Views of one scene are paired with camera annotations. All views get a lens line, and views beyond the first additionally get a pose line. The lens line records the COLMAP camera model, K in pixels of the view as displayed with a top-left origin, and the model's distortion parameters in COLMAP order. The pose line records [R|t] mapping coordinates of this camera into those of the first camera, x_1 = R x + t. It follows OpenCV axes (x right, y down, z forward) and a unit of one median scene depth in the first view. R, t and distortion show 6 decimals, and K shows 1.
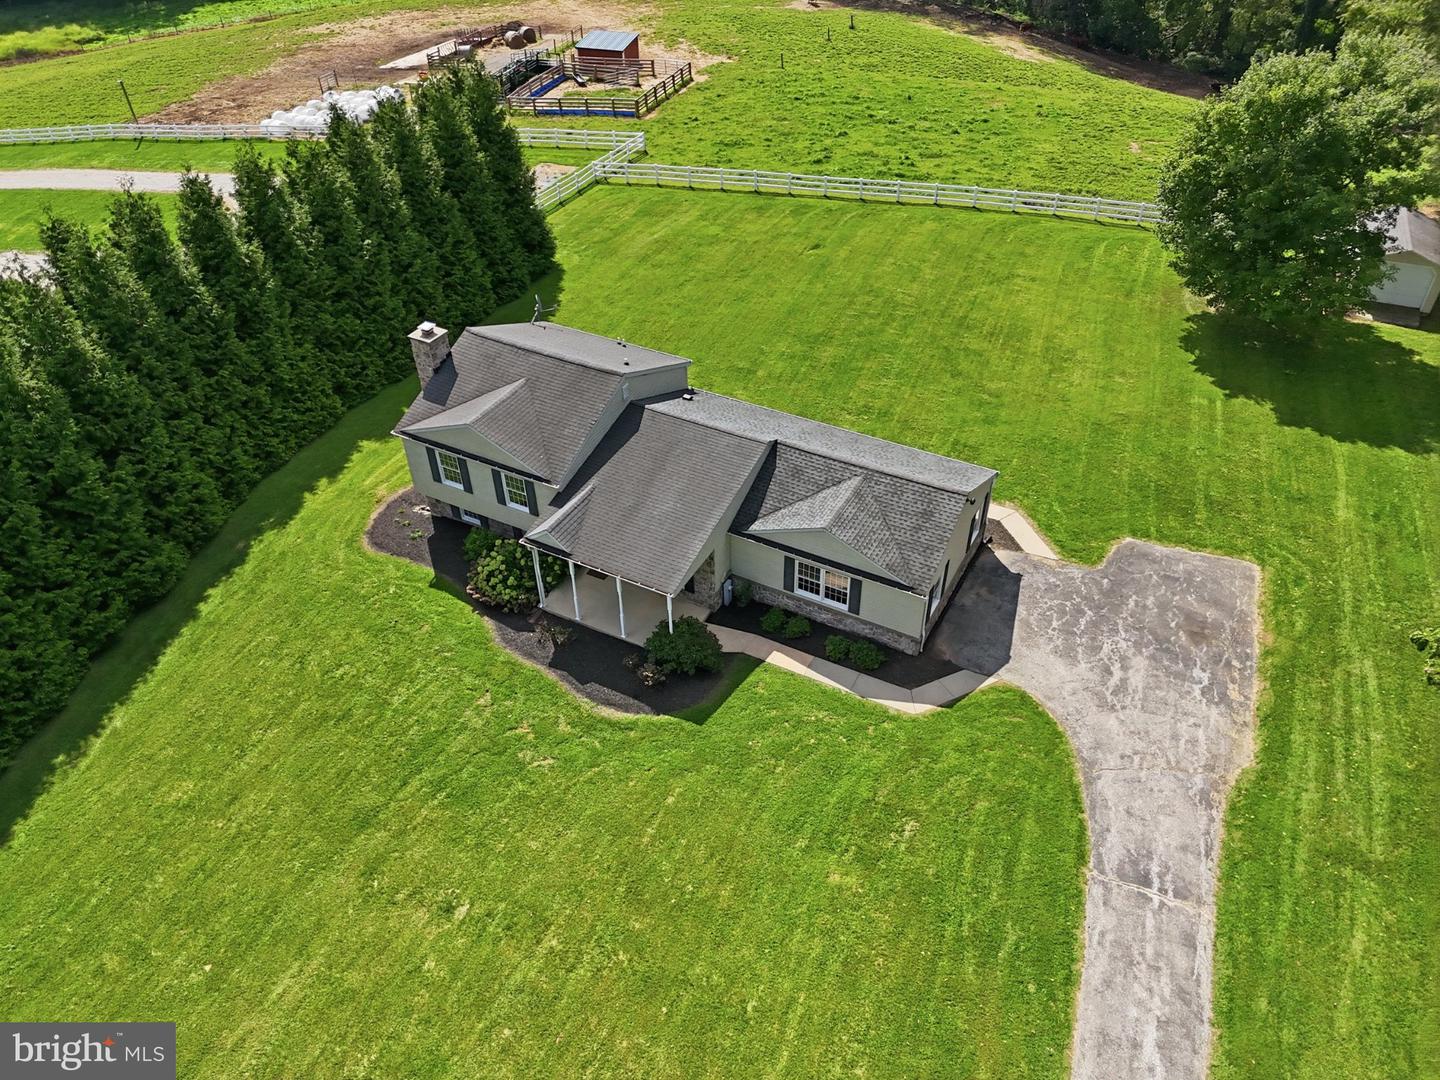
lens RADIAL K [[1066.5, 0, 714.6], [0, 1066.5, 539.6], [0, 0, 1]] dist [0.057368, -0.050739]
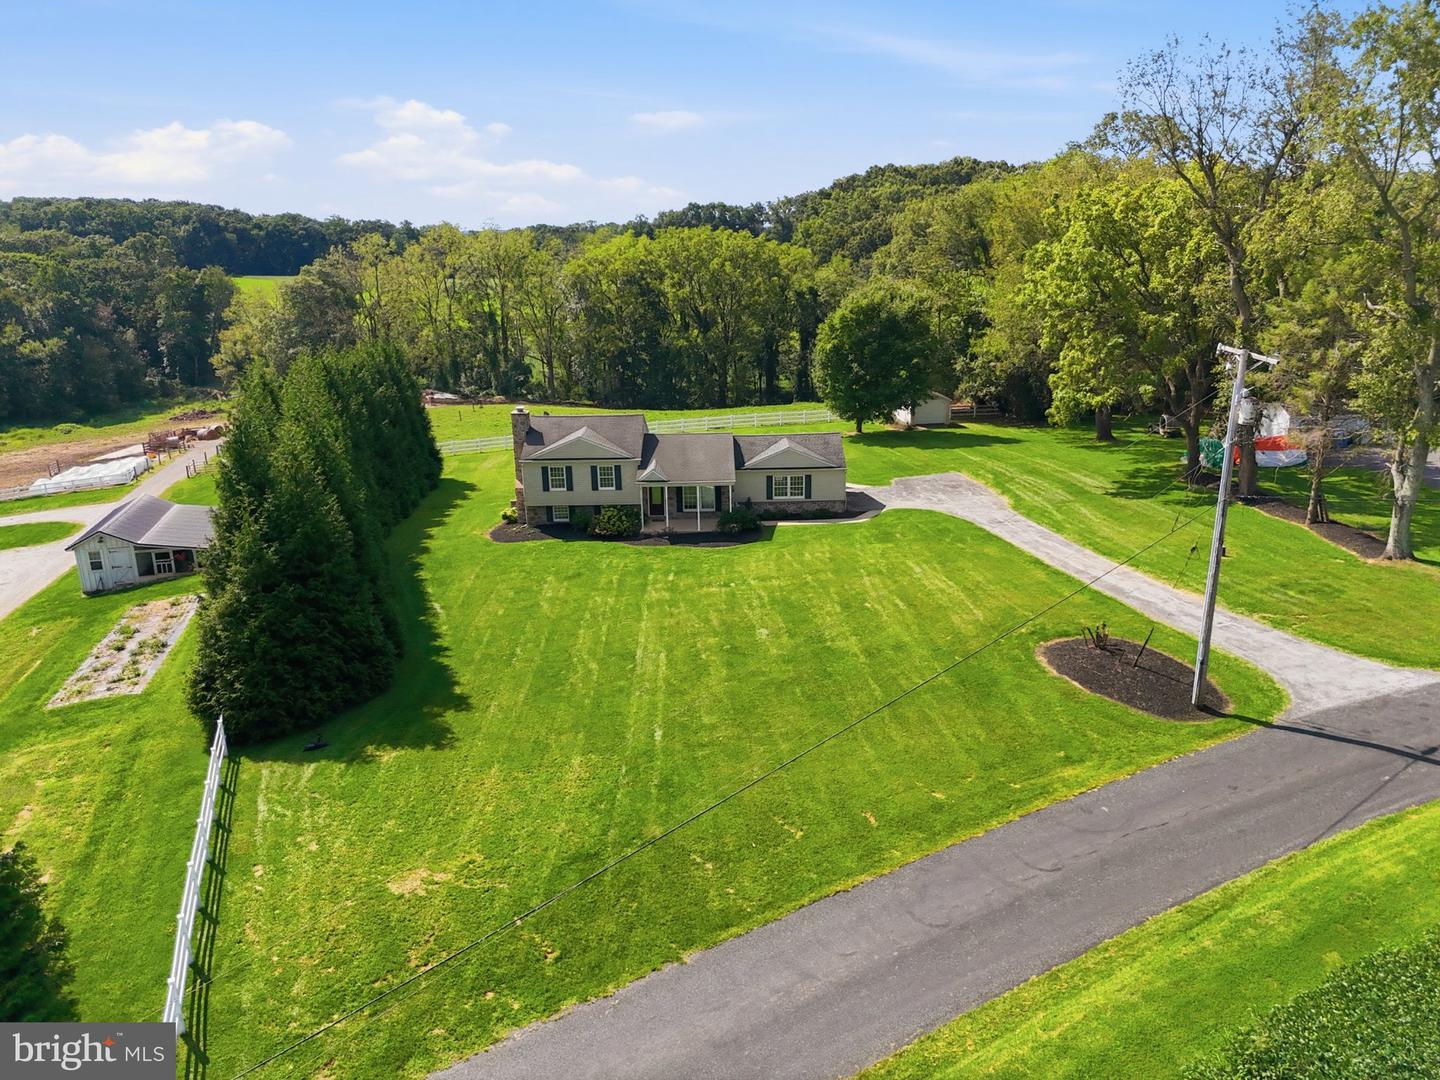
lens RADIAL K [[1072.2, 0, 726.2], [0, 1072.2, 539.5], [0, 0, 1]] dist [0.067247, -0.070882]
pose [[0.871373, -0.130298, 0.473003, -0.877281], [0.314664, 0.888111, -0.335031, 0.705002], [-0.376426, 0.440774, 0.814876, -0.435320]]
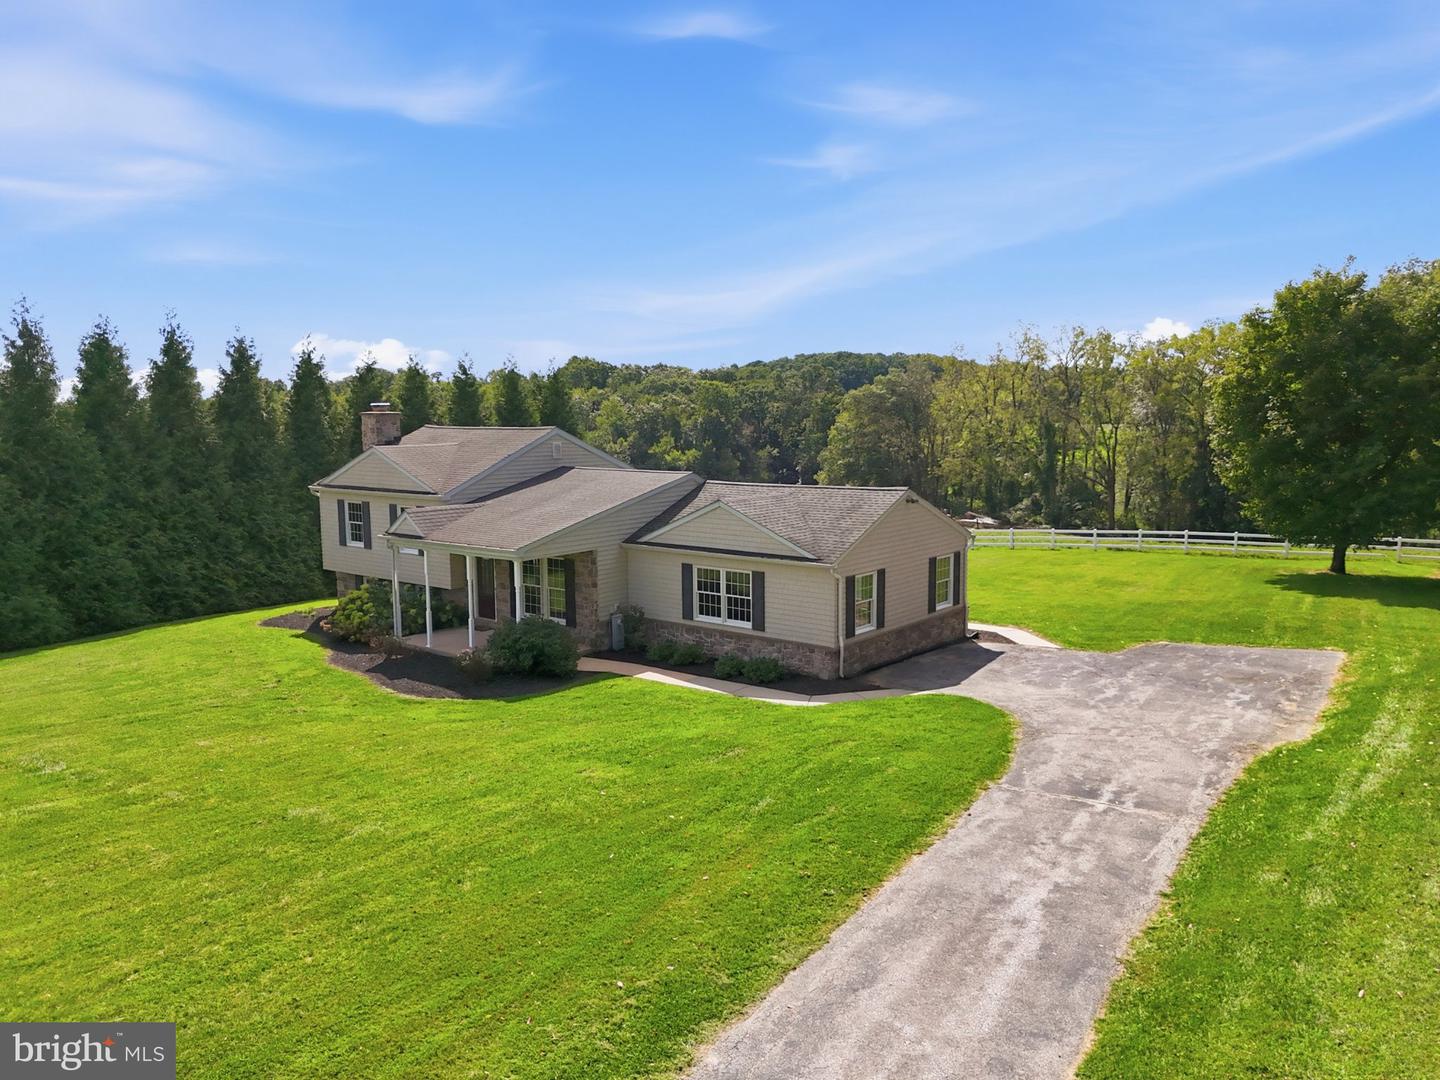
lens RADIAL K [[1072.2, 0, 726.2], [0, 1072.2, 539.5], [0, 0, 1]] dist [0.067247, -0.070882]
pose [[0.983358, 0.034517, -0.178367, 0.238362], [-0.125830, 0.837579, -0.531628, 0.418342], [0.131046, 0.545225, 0.827983, 0.322425]]
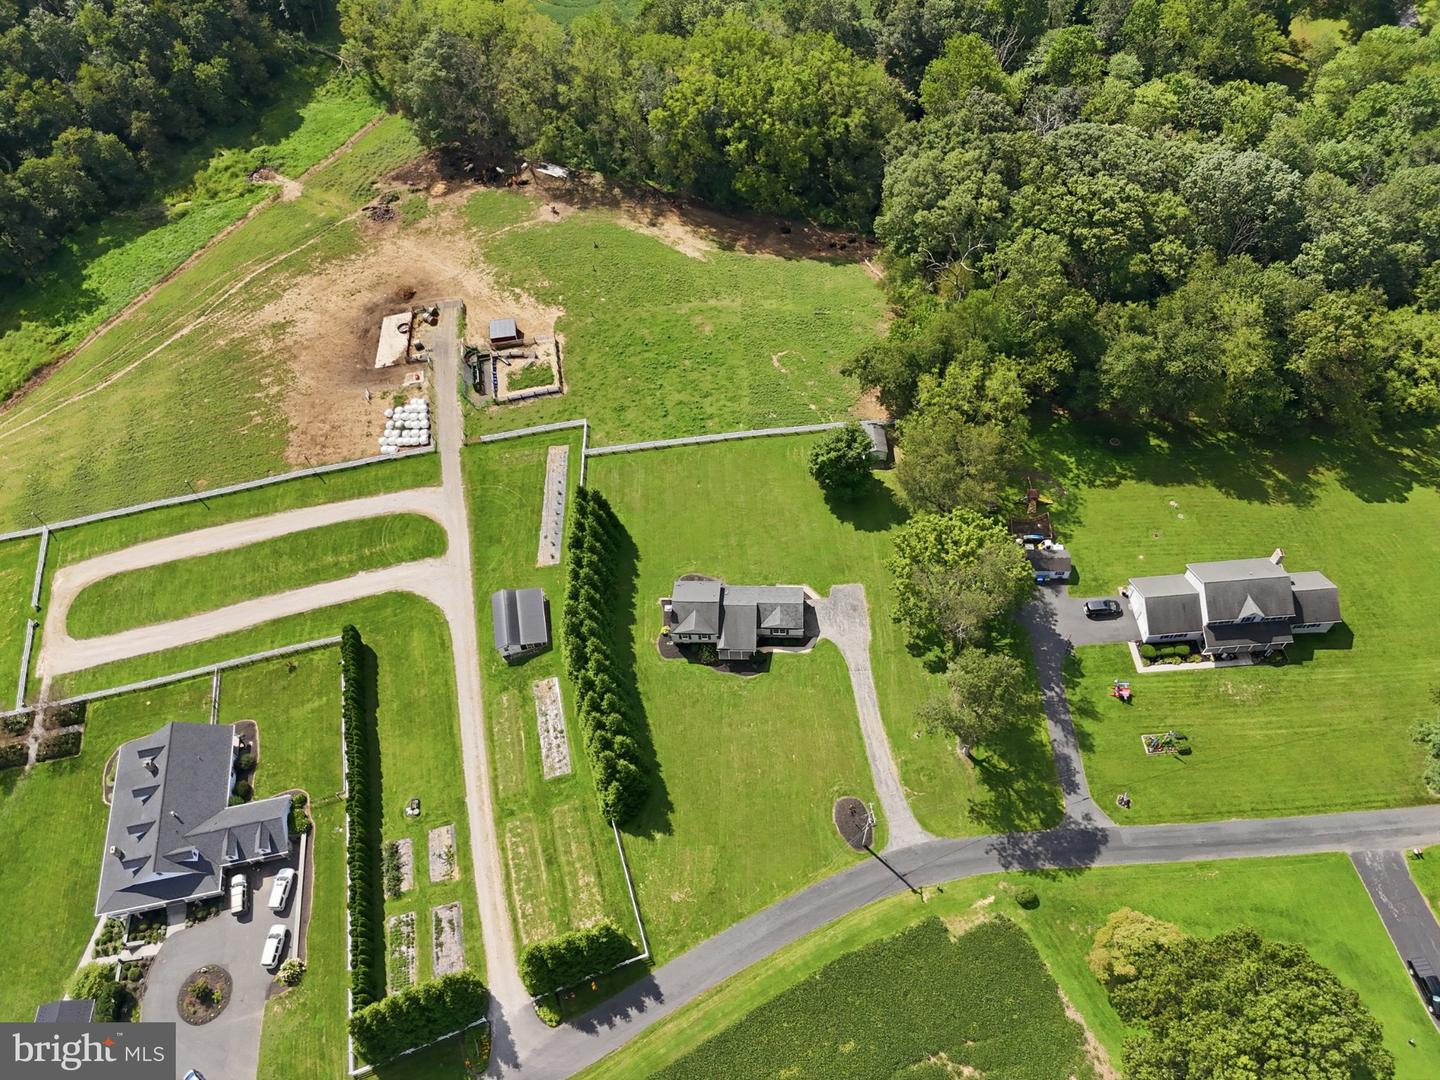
lens RADIAL K [[1075.1, 0, 724.0], [0, 1075.1, 542.2], [0, 0, 1]] dist [0.065825, -0.049661]
pose [[0.897060, -0.372551, 0.237675, -1.028810], [0.298548, 0.907460, 0.295611, -1.682723], [-0.325811, -0.194224, 0.925270, -2.993567]]
